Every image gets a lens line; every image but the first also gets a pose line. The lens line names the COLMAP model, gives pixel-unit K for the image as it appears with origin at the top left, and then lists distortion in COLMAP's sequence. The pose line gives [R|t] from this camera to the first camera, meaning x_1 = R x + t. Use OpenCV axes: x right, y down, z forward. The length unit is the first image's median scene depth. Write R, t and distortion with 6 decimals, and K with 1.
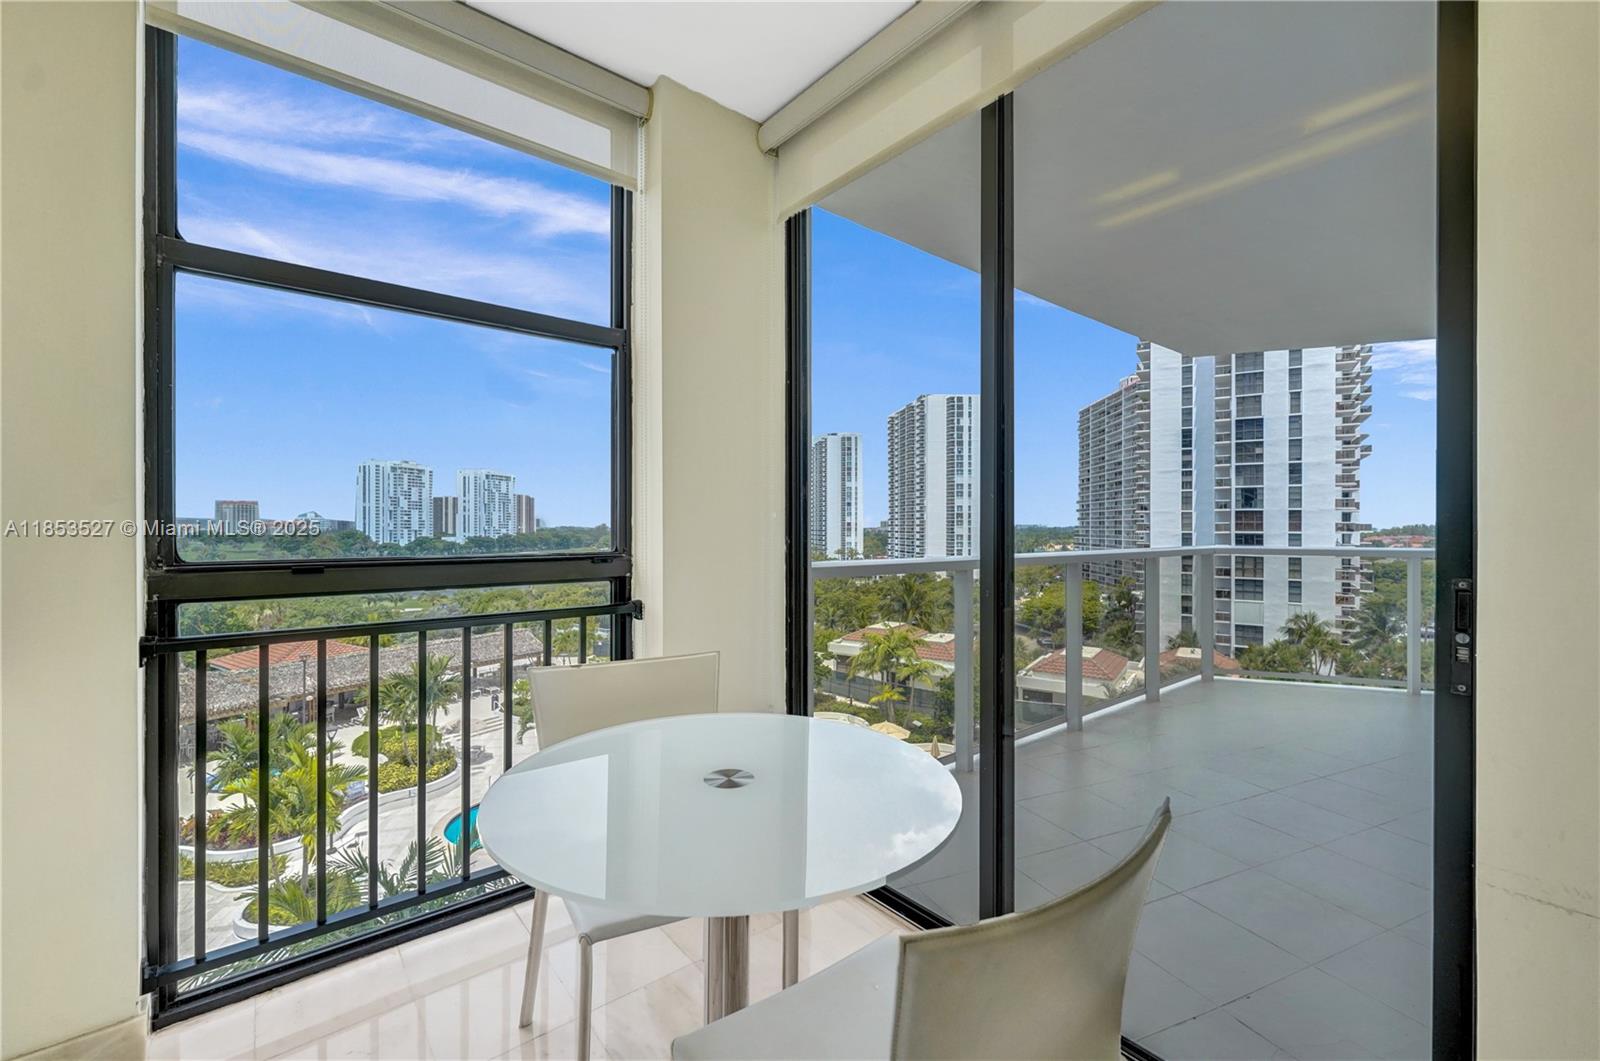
lens RADIAL K [[665.1, 0, 794.7], [0, 665.1, 529.3], [0, 0, 1]] dist [-0.018373, 0.002144]
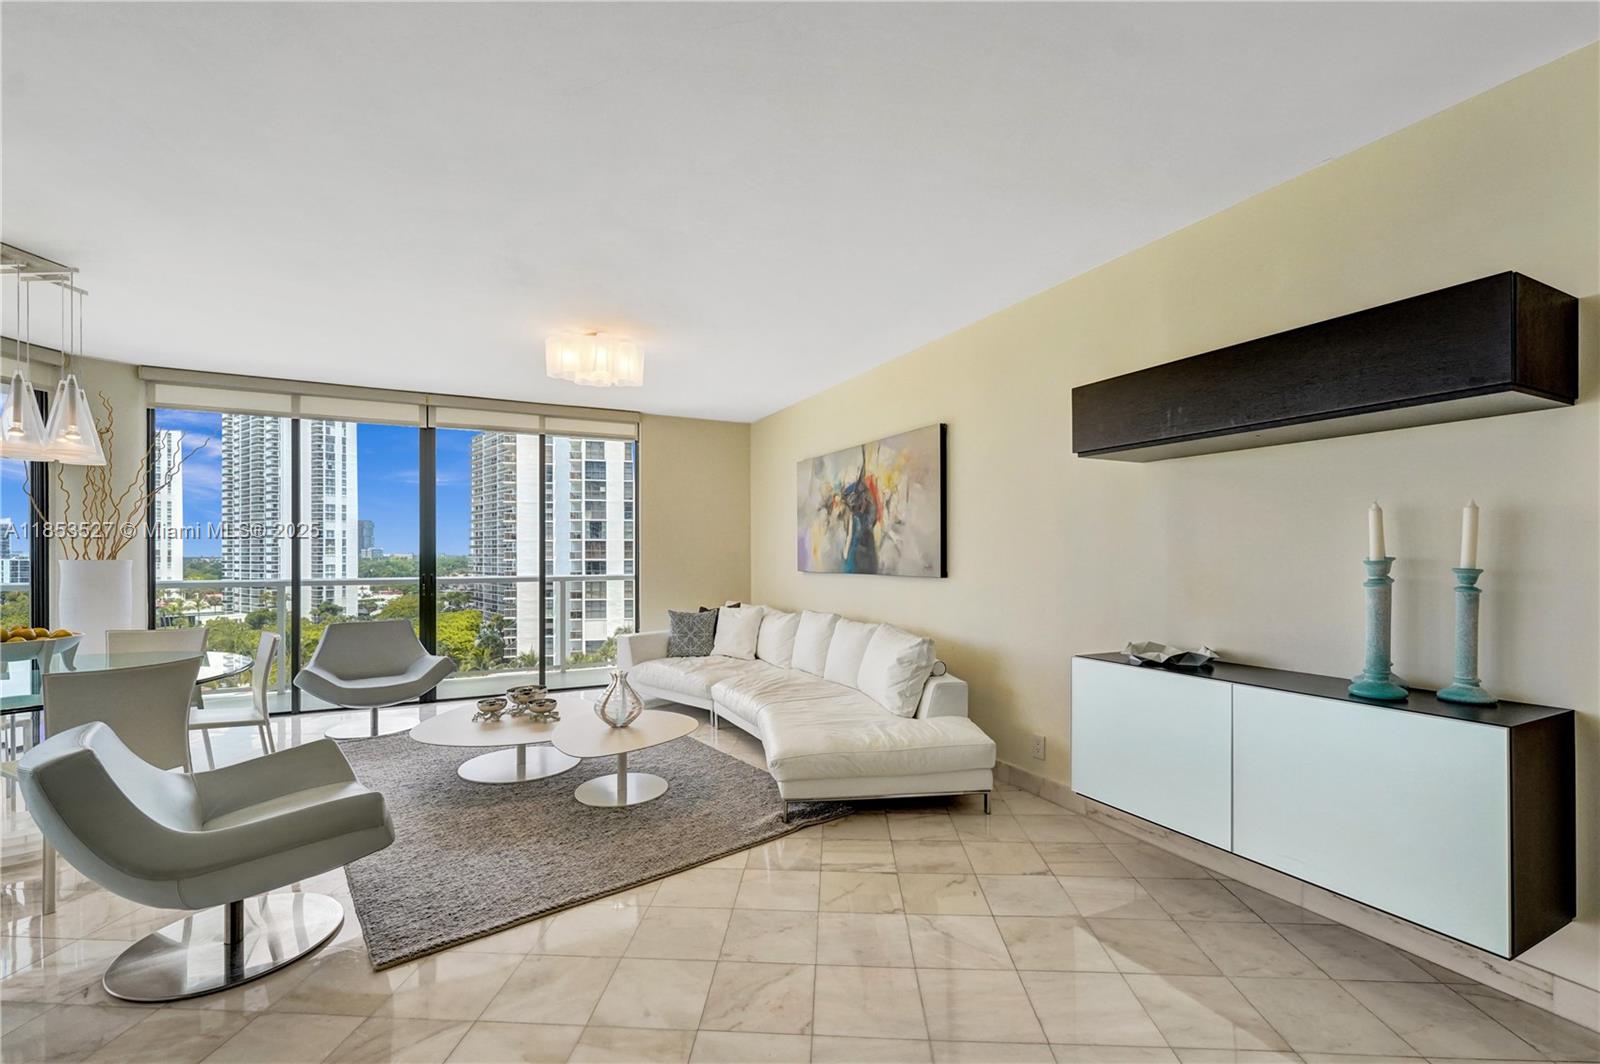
lens RADIAL K [[665.1, 0, 807.2], [0, 665.1, 552.8], [0, 0, 1]] dist [-0.018373, 0.002144]
pose [[0.661889, -0.001211, 0.749601, 0.060015], [0.005798, 0.999977, -0.003504, -0.000984], [-0.749580, 0.006666, 0.661881, -0.045037]]
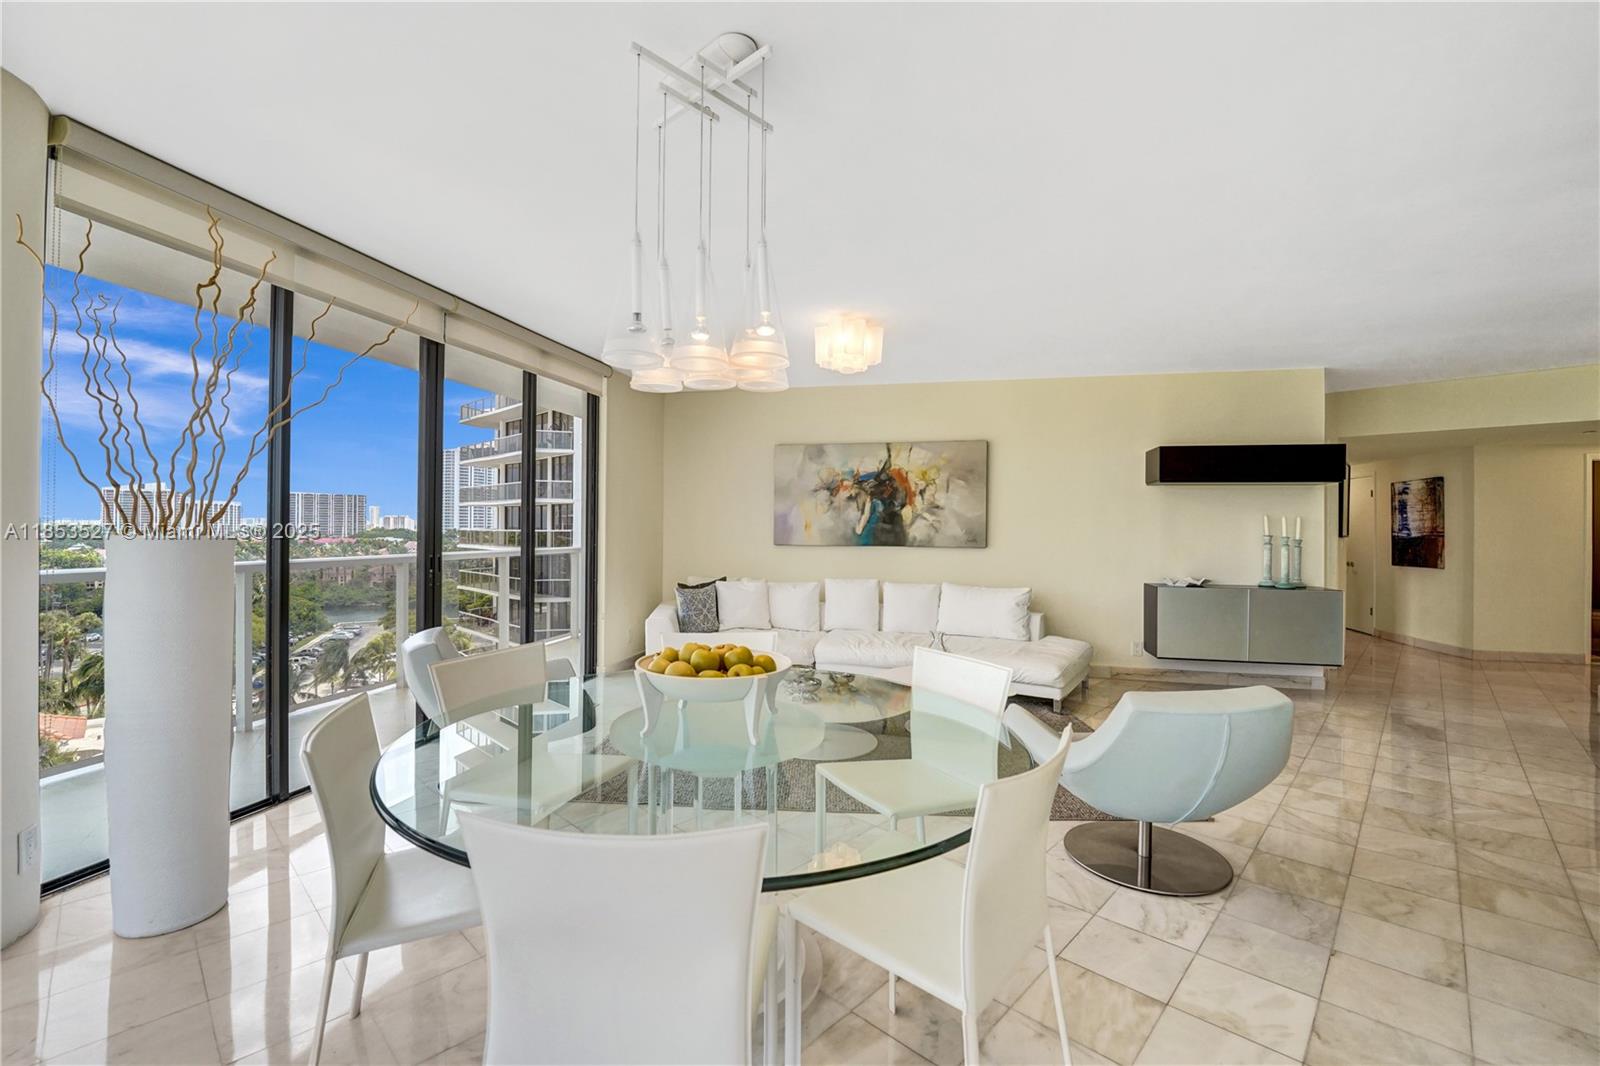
lens RADIAL K [[665.6, 0, 805.9], [0, 665.6, 527.7], [0, 0, 1]] dist [-0.013059, -0.000118]
pose [[-0.137548, -0.005519, 0.990480, -0.466184], [-0.003851, 0.999980, 0.005037, -0.015504], [-0.990488, -0.003122, -0.137567, 1.123977]]
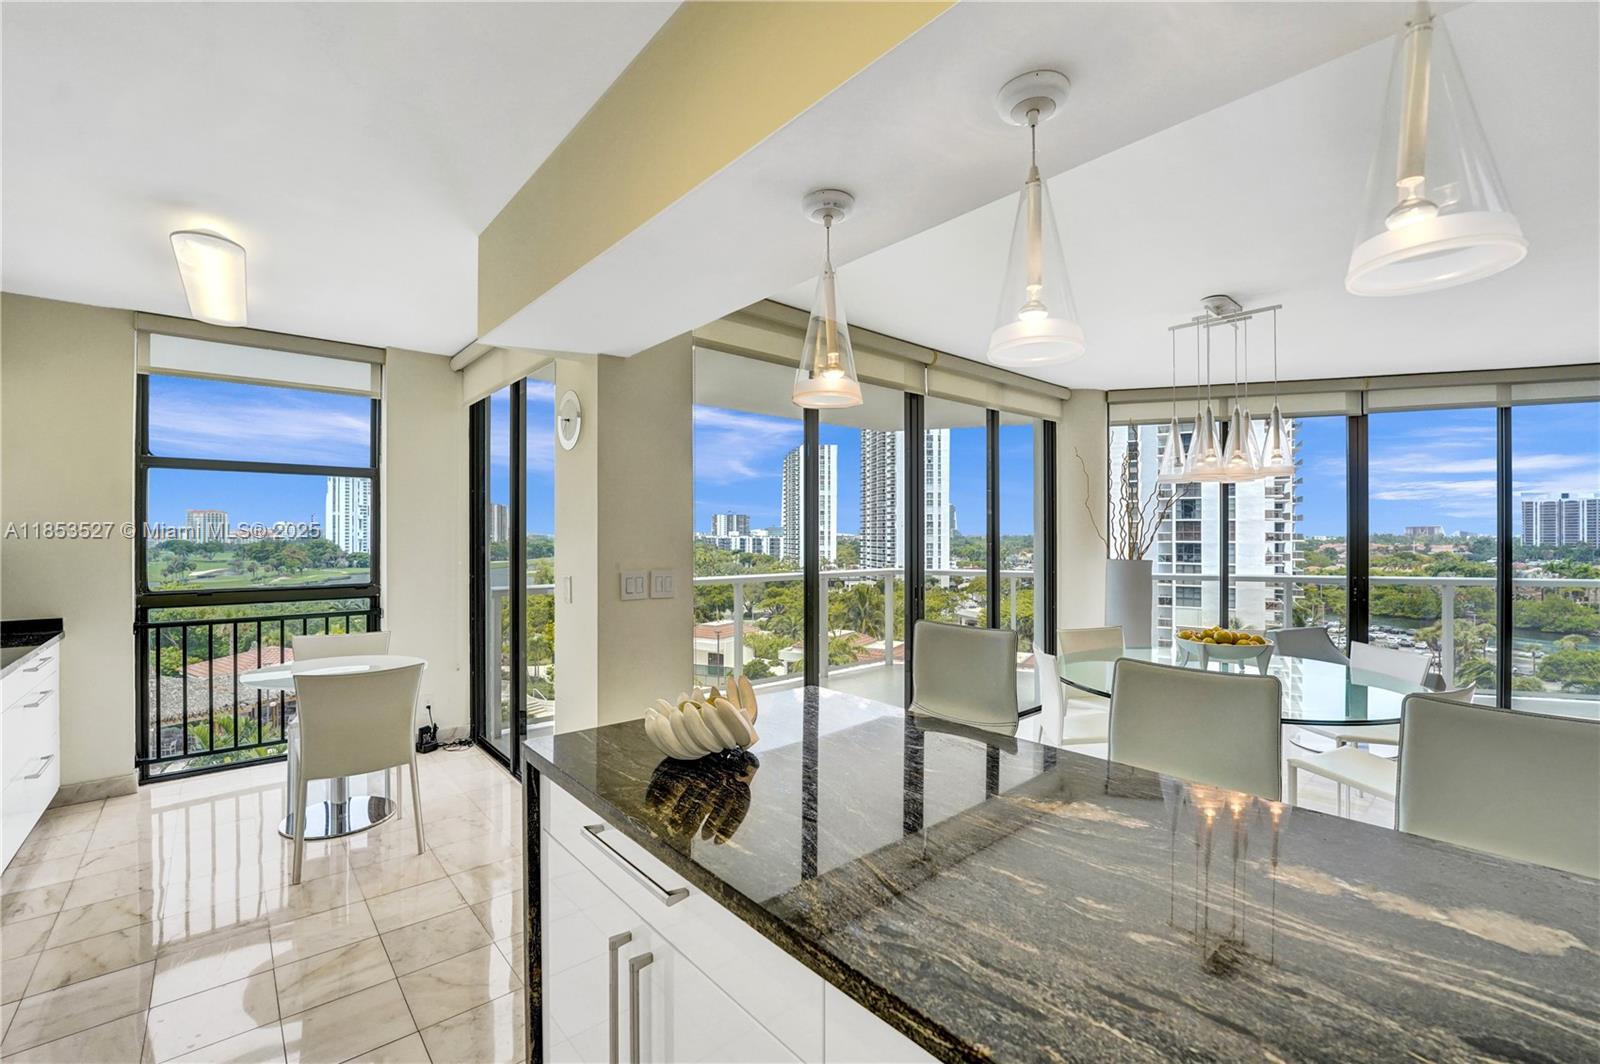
lens RADIAL K [[665.1, 0, 795.7], [0, 665.1, 533.7], [0, 0, 1]] dist [-0.018373, 0.002144]
pose [[0.999439, -0.001149, 0.033457, 0.027209], [0.001332, 0.999984, -0.005447, -0.002995], [-0.033450, 0.005489, 0.999425, -0.029799]]
